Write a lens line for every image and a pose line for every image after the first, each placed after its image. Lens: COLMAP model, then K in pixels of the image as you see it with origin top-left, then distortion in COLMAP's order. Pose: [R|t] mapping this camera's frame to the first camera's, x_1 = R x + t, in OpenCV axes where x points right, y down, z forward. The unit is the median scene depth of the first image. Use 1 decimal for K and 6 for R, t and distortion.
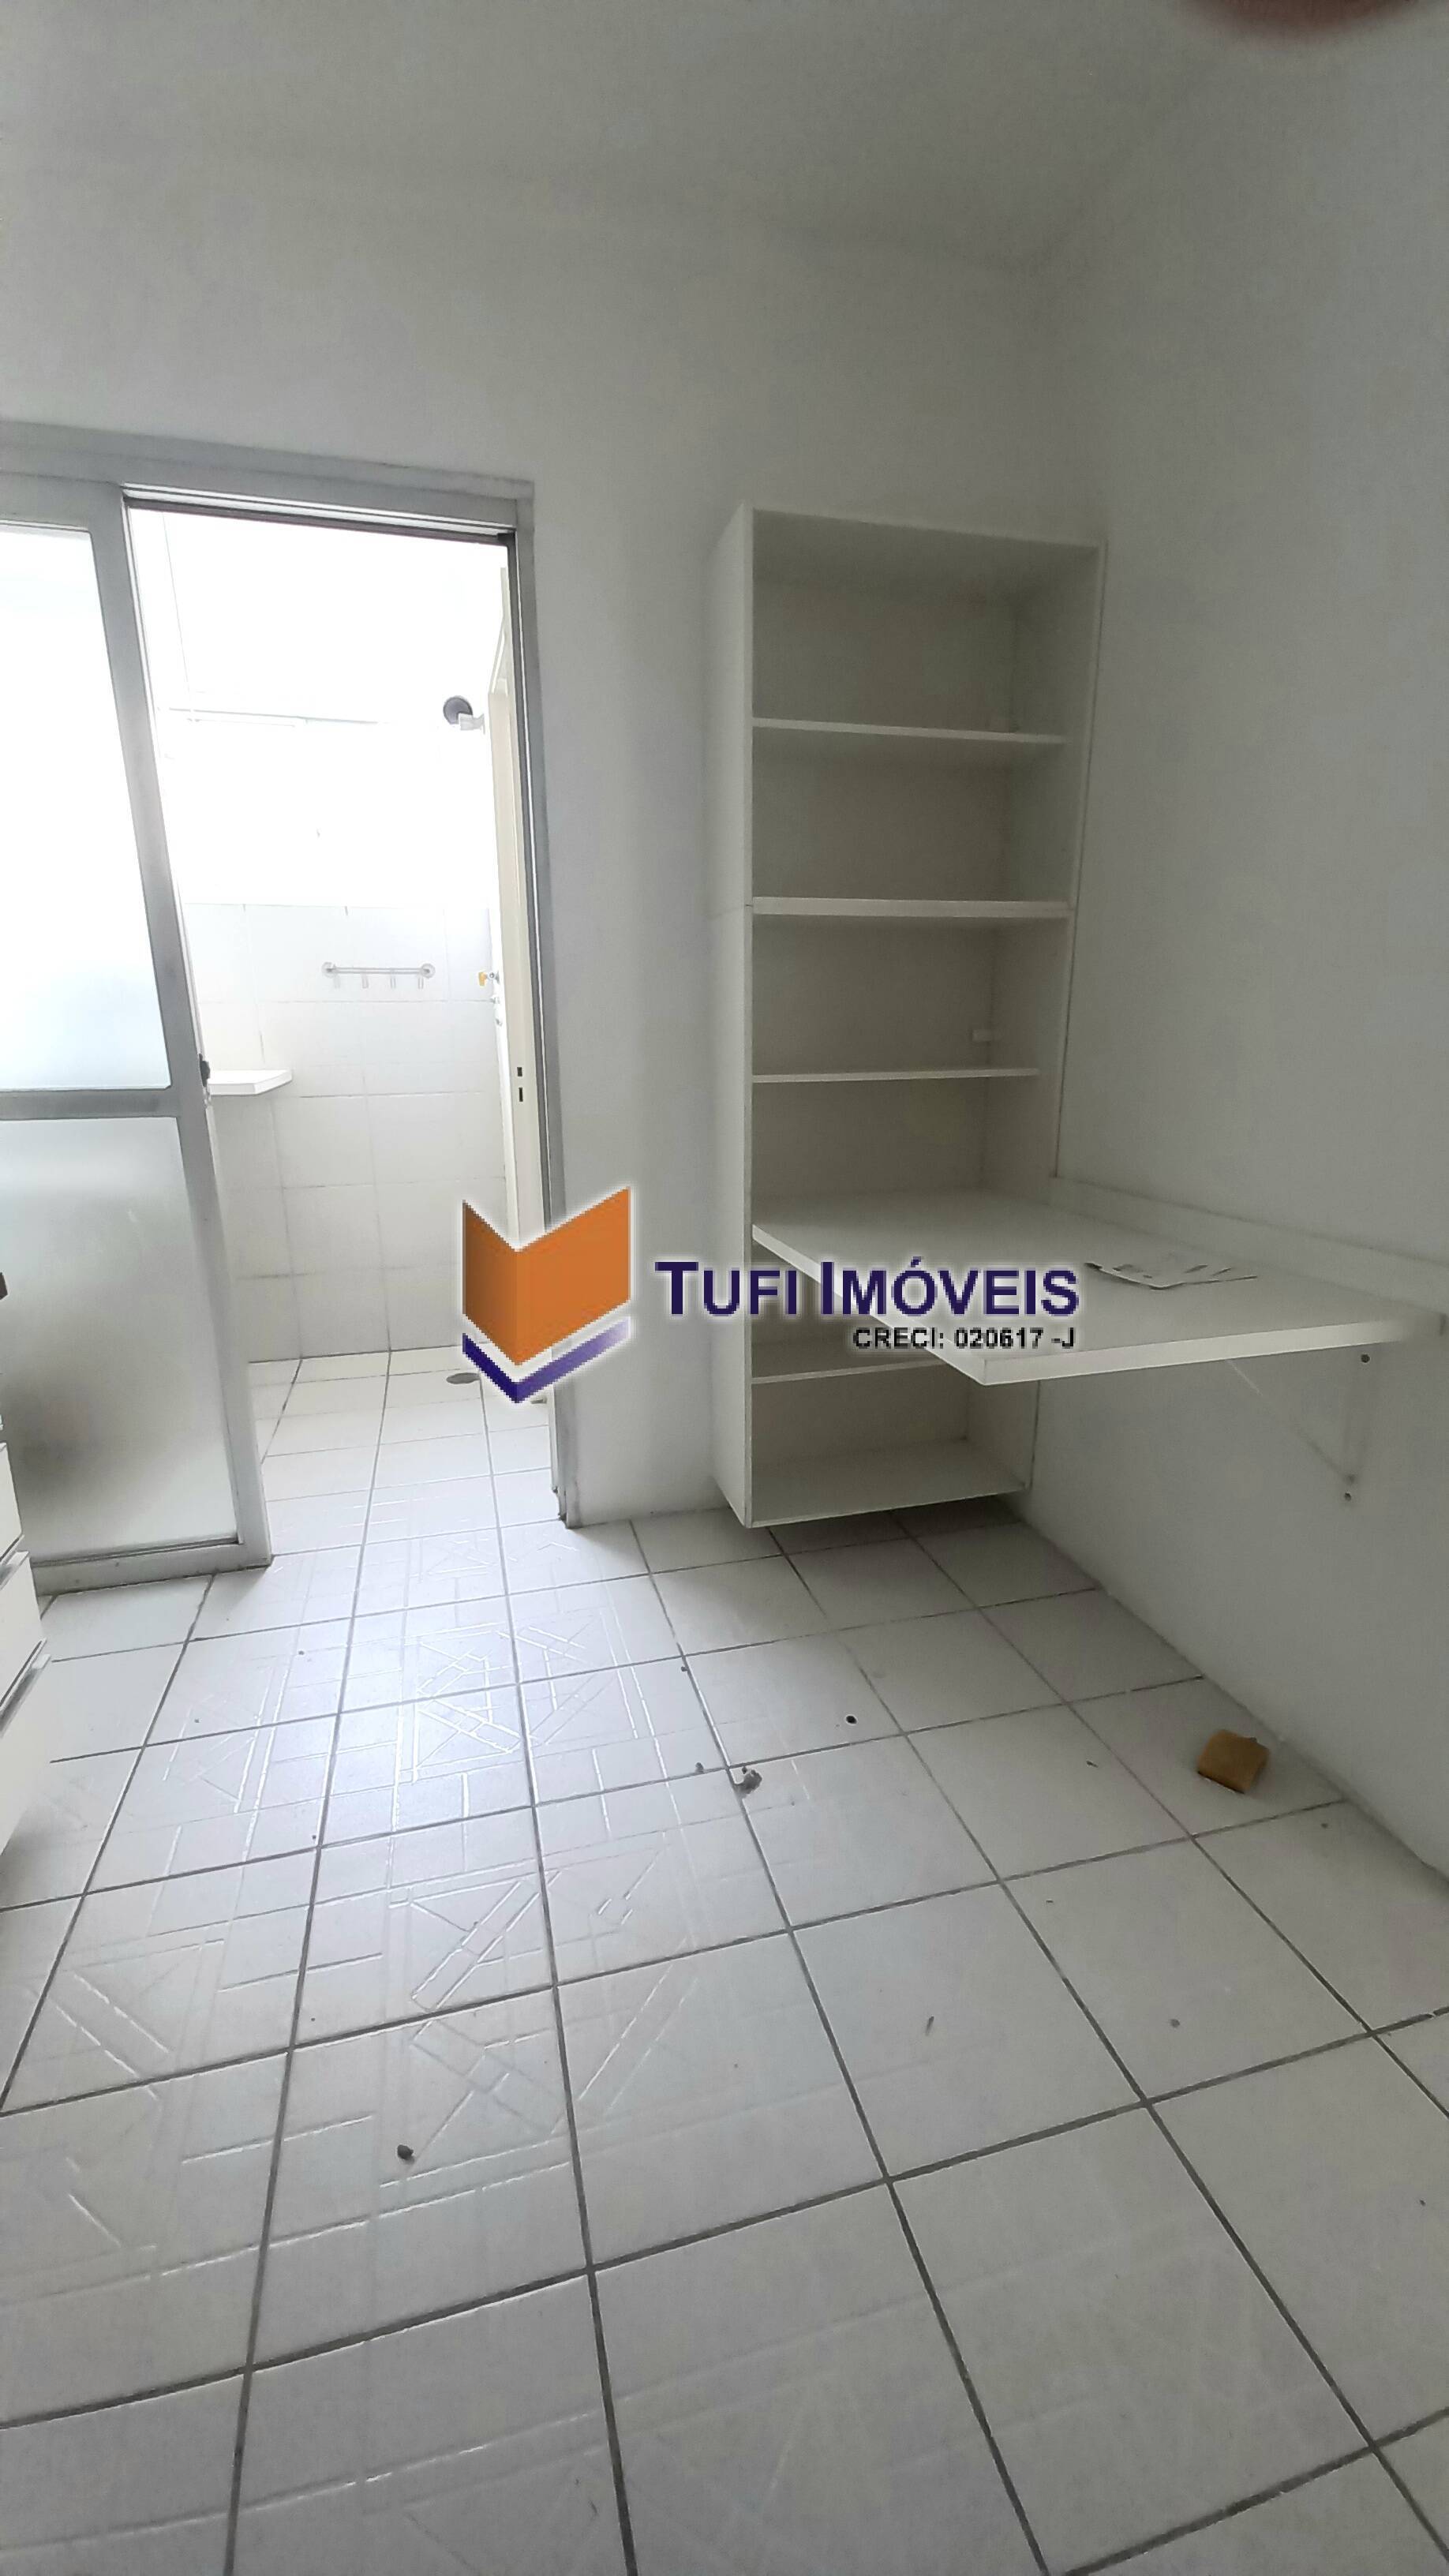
lens RADIAL K [[1030.9, 0, 691.7], [0, 1030.9, 1296.9], [0, 0, 1]] dist [0.000069, -0.000055]
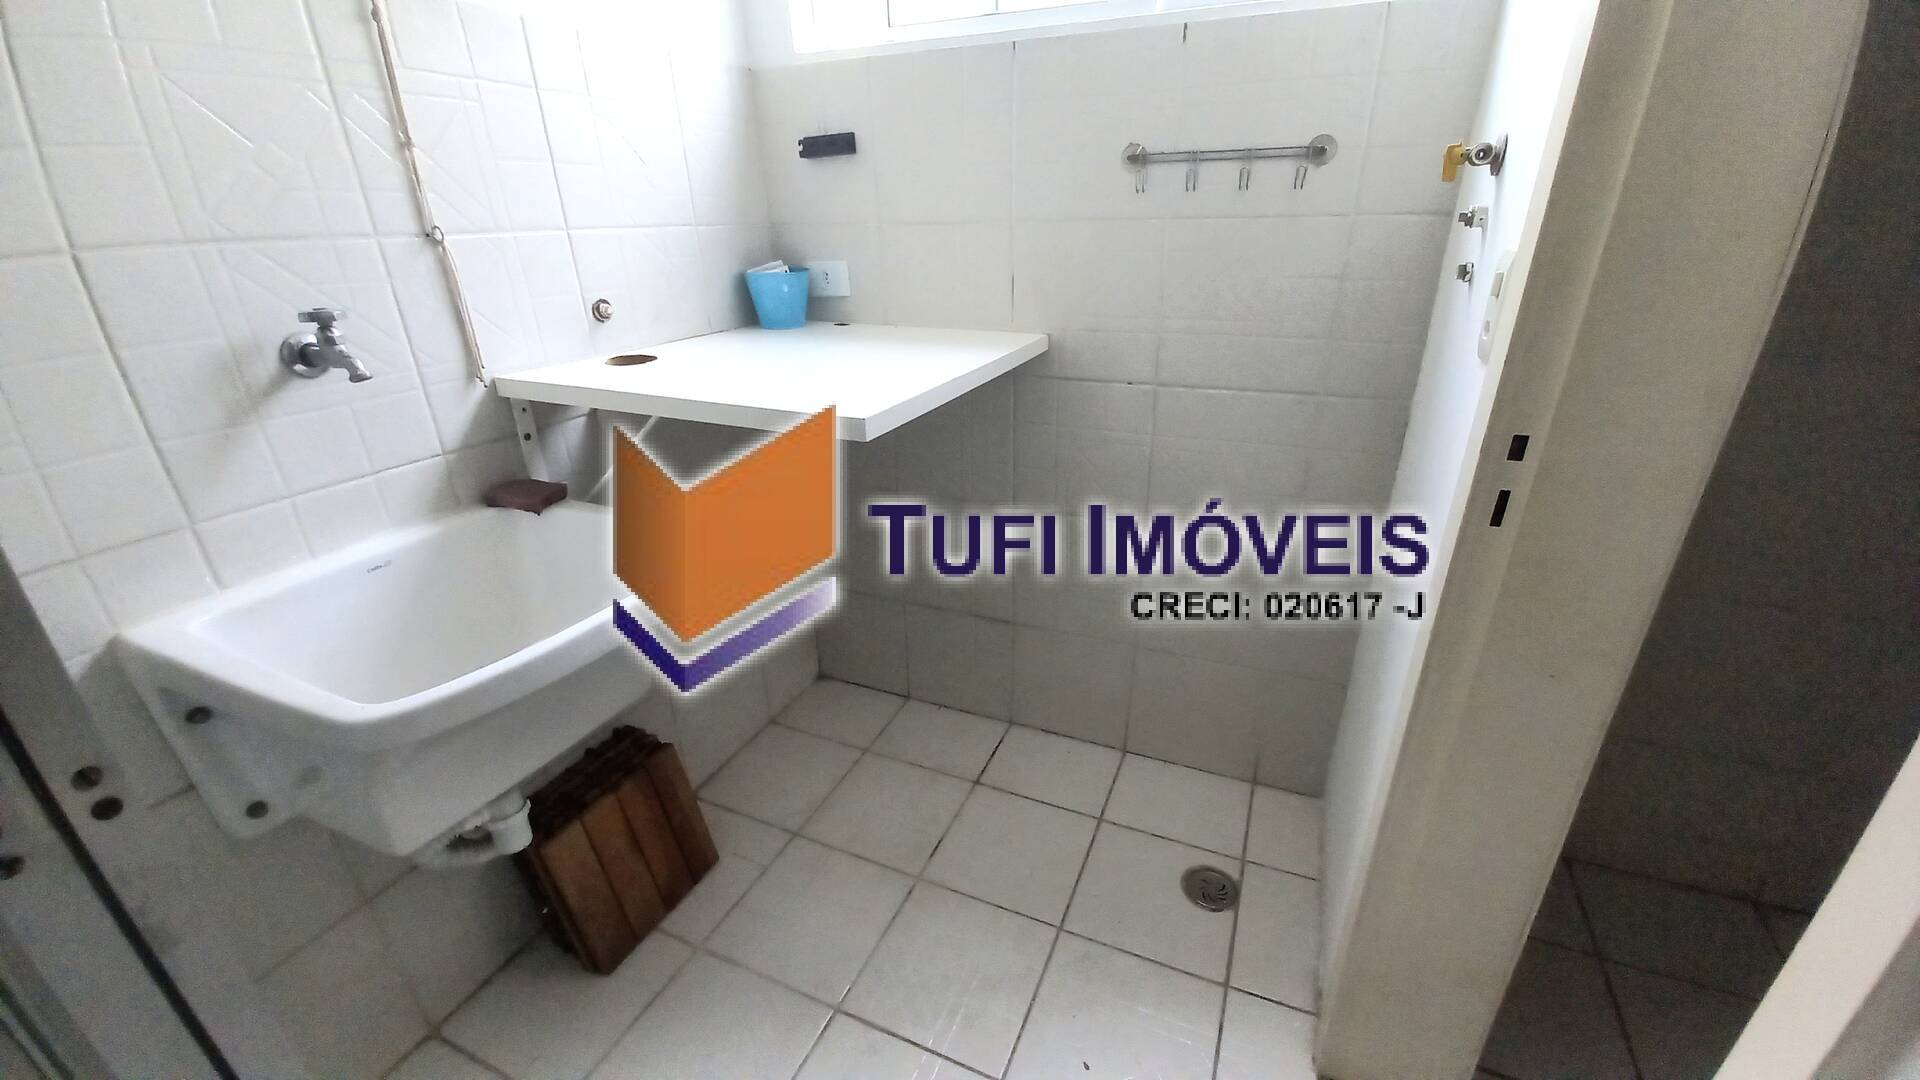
lens RADIAL K [[754.2, 0, 969.7], [0, 754.2, 549.9], [0, 0, 1]] dist [0.000880, -0.000016]
pose [[0.776987, 0.252366, -0.576716, -0.202354], [-0.154298, 0.964528, 0.214189, -0.286512], [0.610314, -0.077436, 0.788366, 0.933668]]
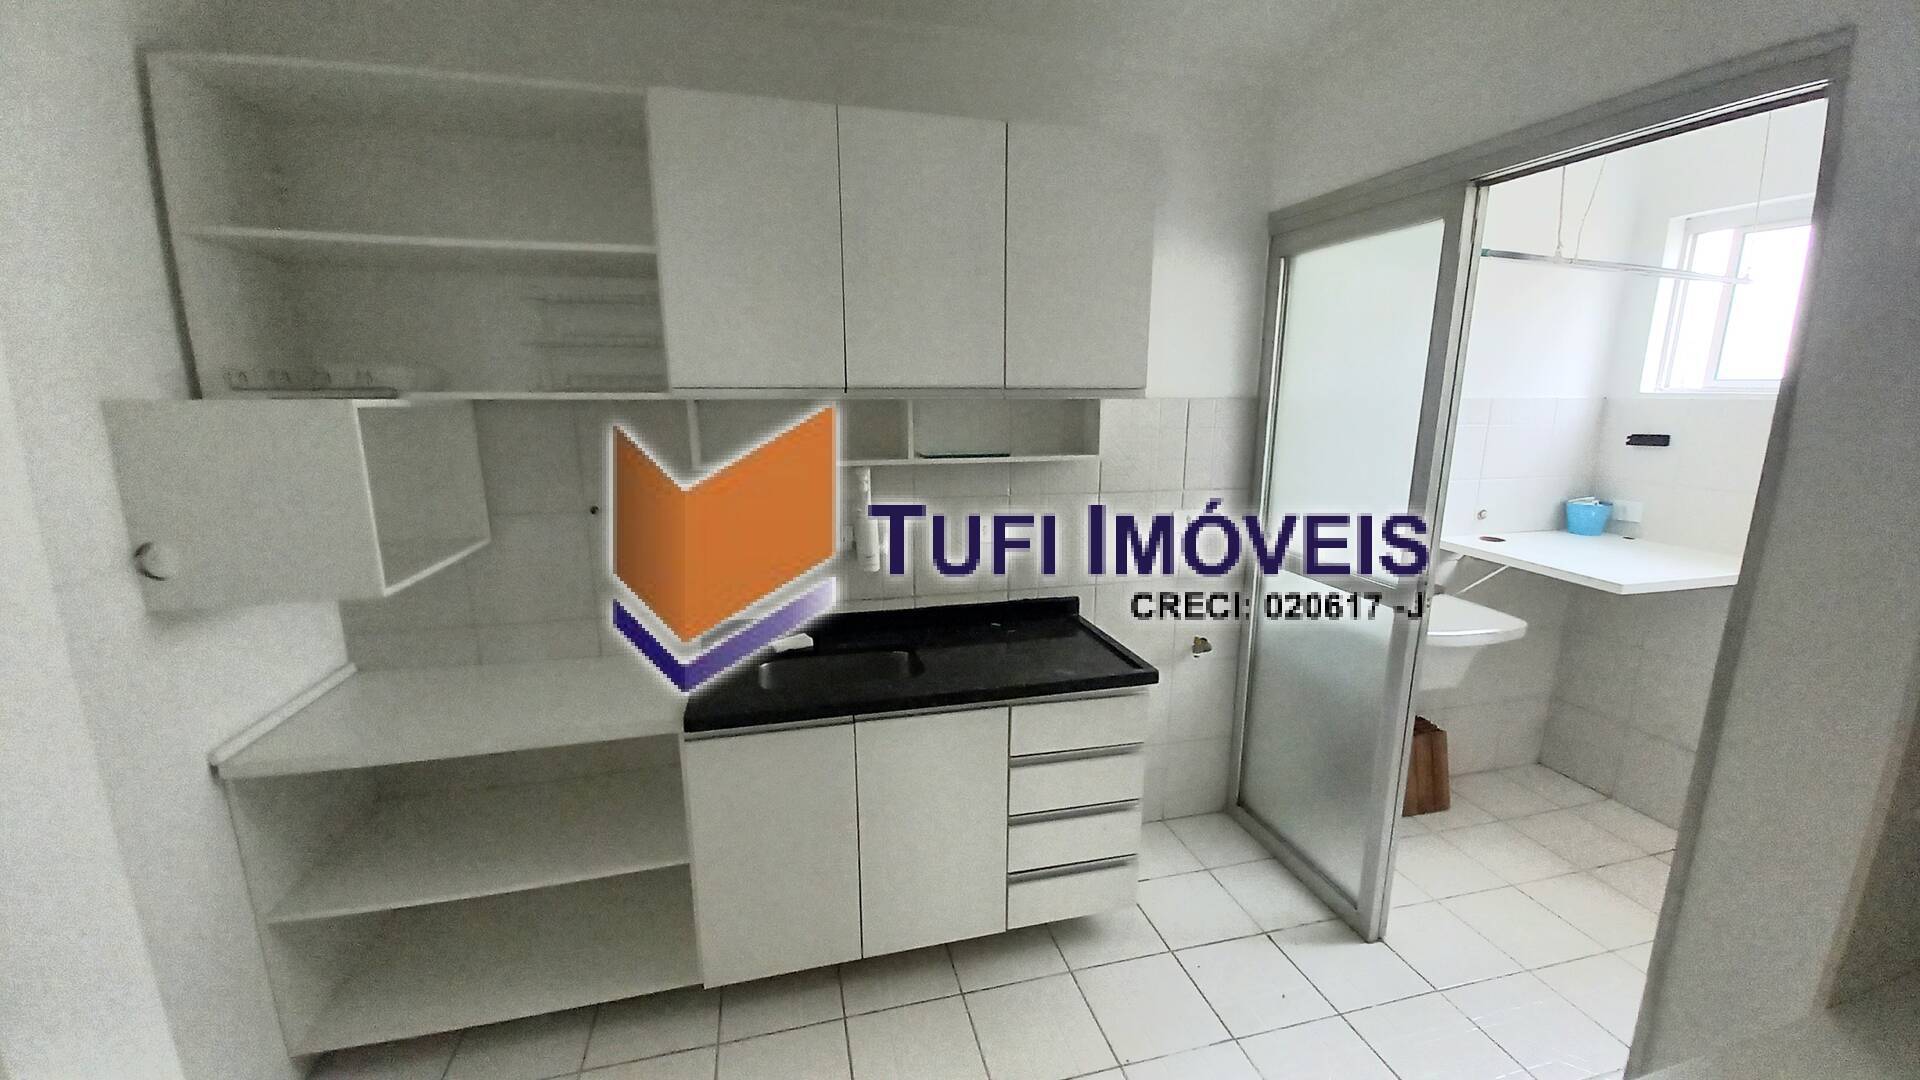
lens RADIAL K [[768.4, 0, 967.9], [0, 768.4, 551.3], [0, 0, 1]] dist [0.000069, -0.000055]
pose [[0.005173, 0.233232, -0.972407, 0.444063], [-0.258669, 0.939636, 0.223995, -0.304121], [0.965952, 0.250373, 0.065191, 0.333040]]
